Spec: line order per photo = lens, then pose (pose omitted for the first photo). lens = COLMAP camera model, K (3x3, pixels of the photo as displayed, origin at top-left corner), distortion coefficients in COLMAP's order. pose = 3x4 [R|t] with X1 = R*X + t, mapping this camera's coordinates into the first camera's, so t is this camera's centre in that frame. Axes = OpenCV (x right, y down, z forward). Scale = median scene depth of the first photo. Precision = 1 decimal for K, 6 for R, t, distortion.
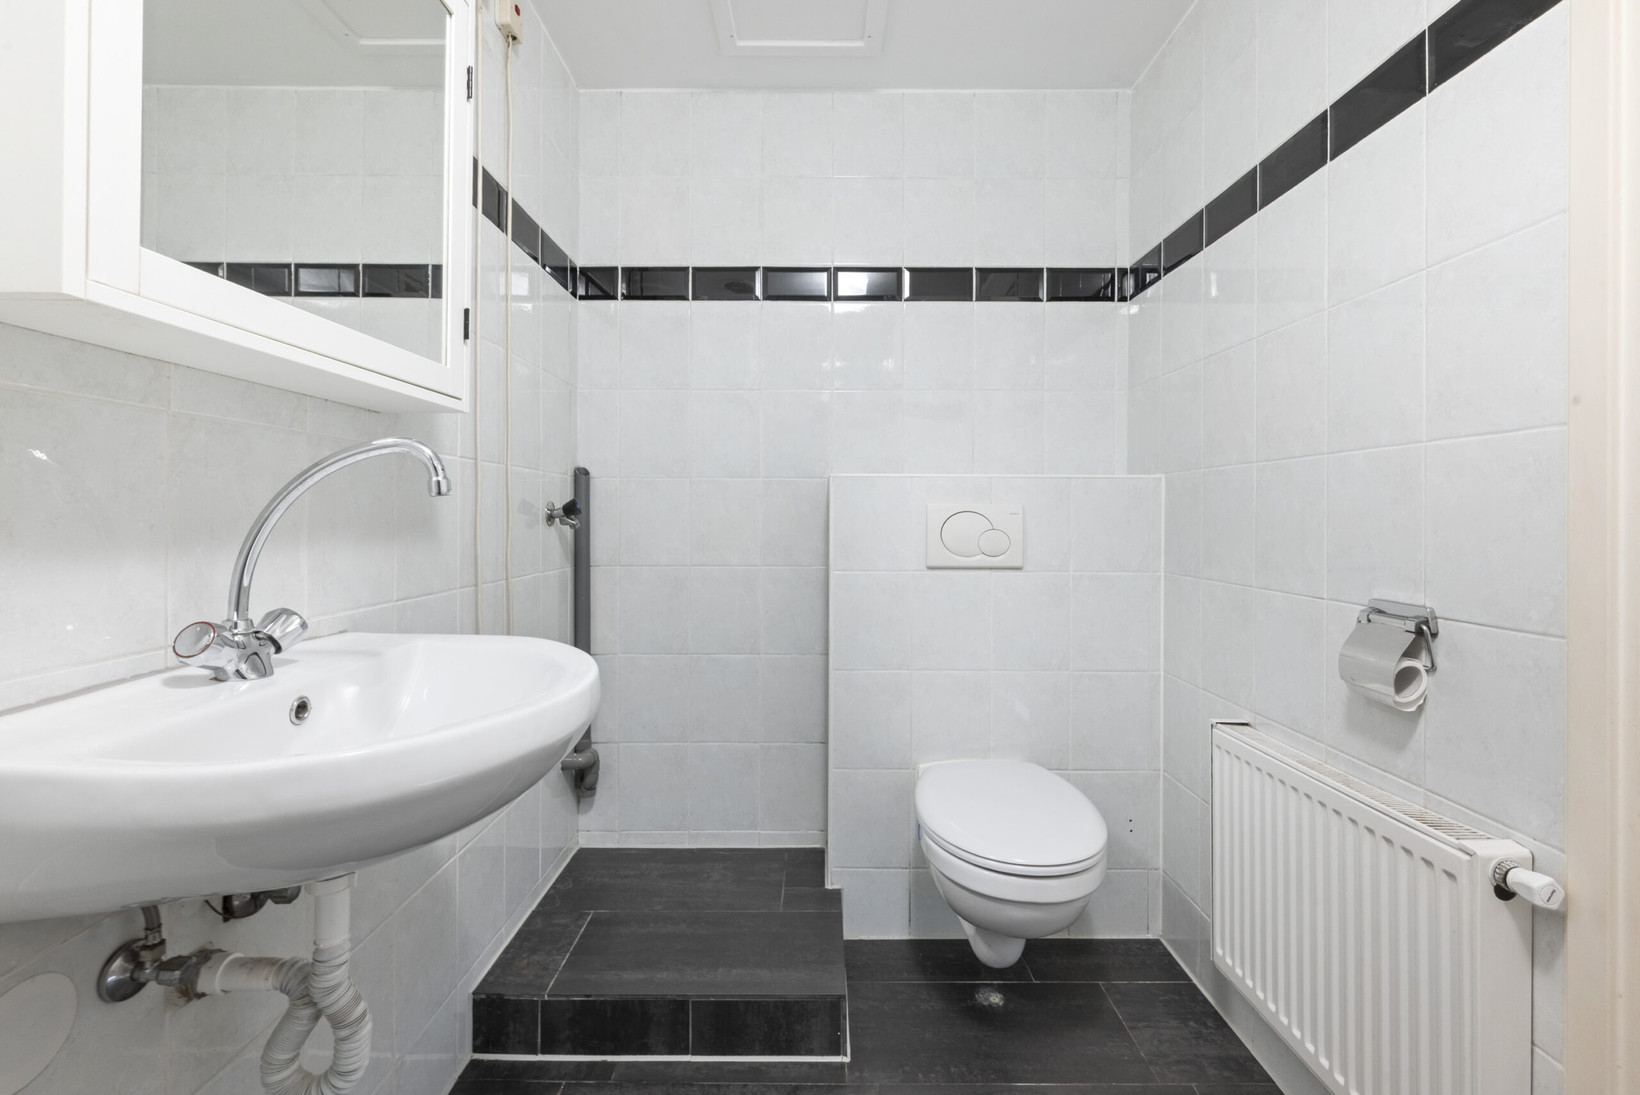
lens RADIAL K [[728.4, 0, 820.6], [0, 728.4, 521.6], [0, 0, 1]] dist [-0.000951, -0.000031]
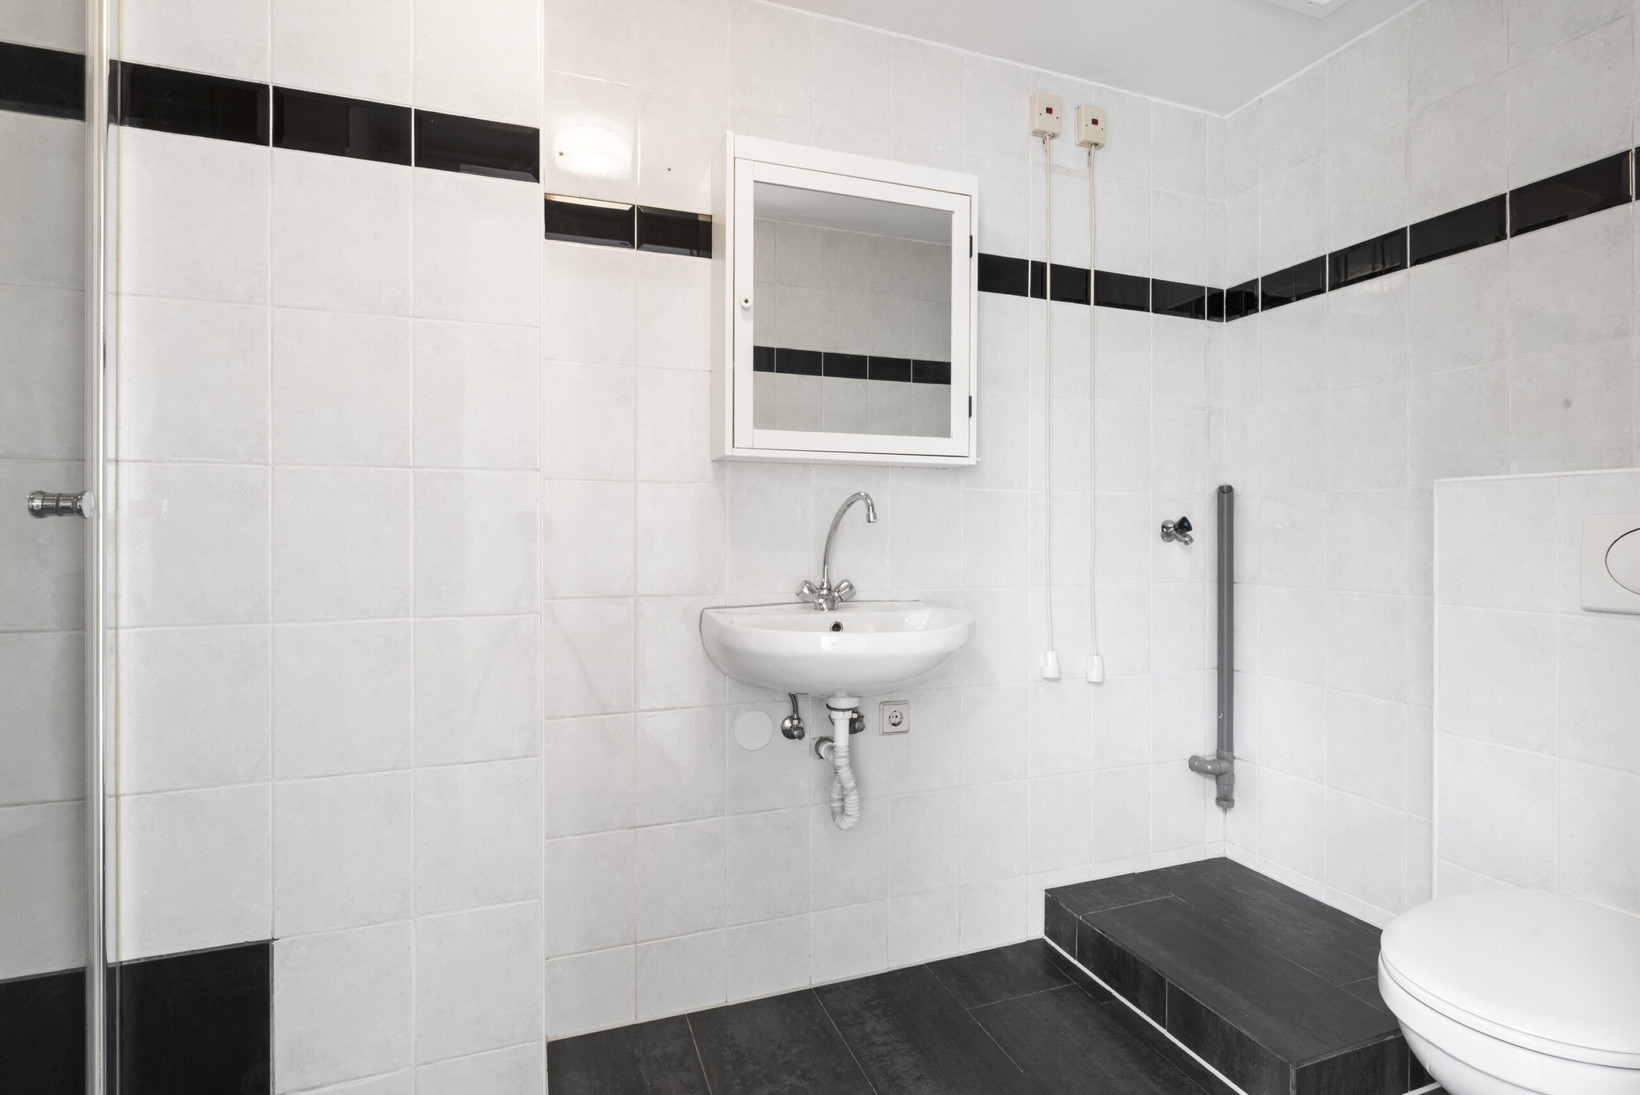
lens RADIAL K [[800.7, 0, 819.5], [0, 800.7, 554.9], [0, 0, 1]] dist [-0.000598, 0.000458]
pose [[0.342831, 0.021833, -0.939143, 0.749641], [-0.005990, 0.999760, 0.021055, 0.001726], [0.939378, -0.001593, 0.342879, 0.105641]]
